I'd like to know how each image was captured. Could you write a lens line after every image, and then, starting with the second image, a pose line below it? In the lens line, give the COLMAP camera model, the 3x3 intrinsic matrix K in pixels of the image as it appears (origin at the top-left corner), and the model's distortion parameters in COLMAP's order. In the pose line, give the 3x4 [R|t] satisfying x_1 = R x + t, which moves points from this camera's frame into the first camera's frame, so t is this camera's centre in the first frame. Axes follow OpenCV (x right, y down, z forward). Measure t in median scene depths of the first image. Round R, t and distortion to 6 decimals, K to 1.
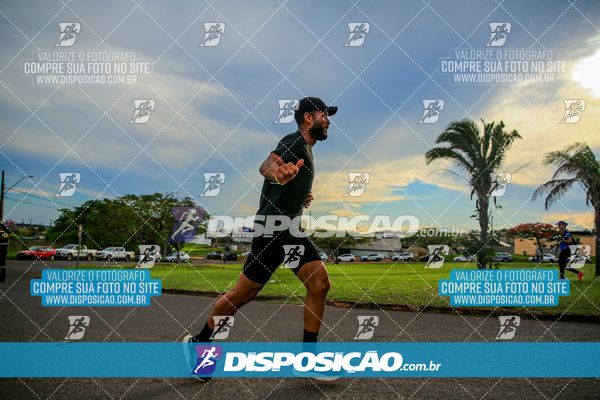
lens RADIAL K [[441.0, 0, 300.0], [0, 441.0, 200.0], [0, 0, 1]] dist [-0.004696, 0.002061]
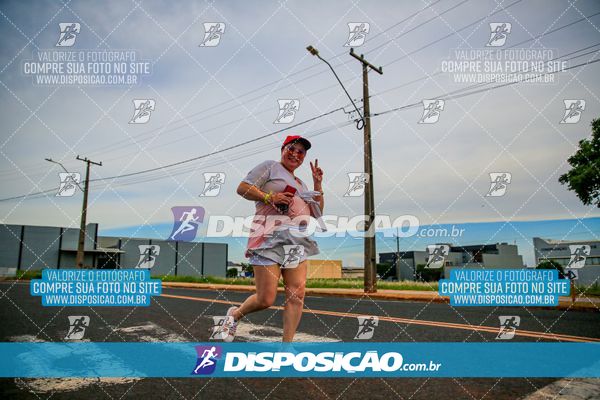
lens RADIAL K [[440.3, 0, 300.0], [0, 440.3, 200.0], [0, 0, 1]] dist [0.000717, -0.001557]
pose [[0.999999, 0.000617, 0.000867, -0.208664], [-0.000617, 1.000000, 0.000098, 0.000201], [-0.000866, -0.000098, 1.000000, 0.000891]]
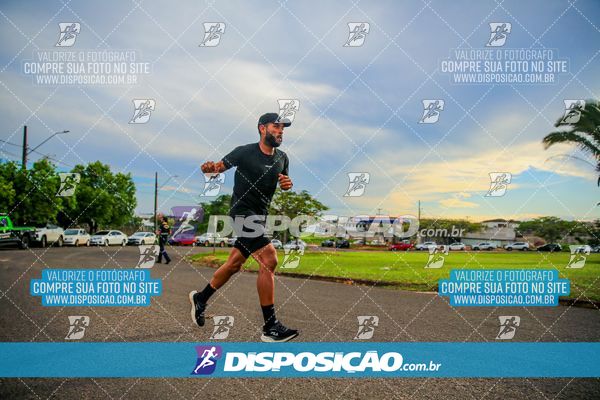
lens RADIAL K [[440.3, 0, 300.0], [0, 440.3, 200.0], [0, 0, 1]] dist [0.000717, -0.001557]
pose [[0.999999, -0.000438, 0.001670, -0.002669], [0.000439, 1.000000, -0.000308, 0.000321], [-0.001670, 0.000308, 0.999999, 0.000489]]
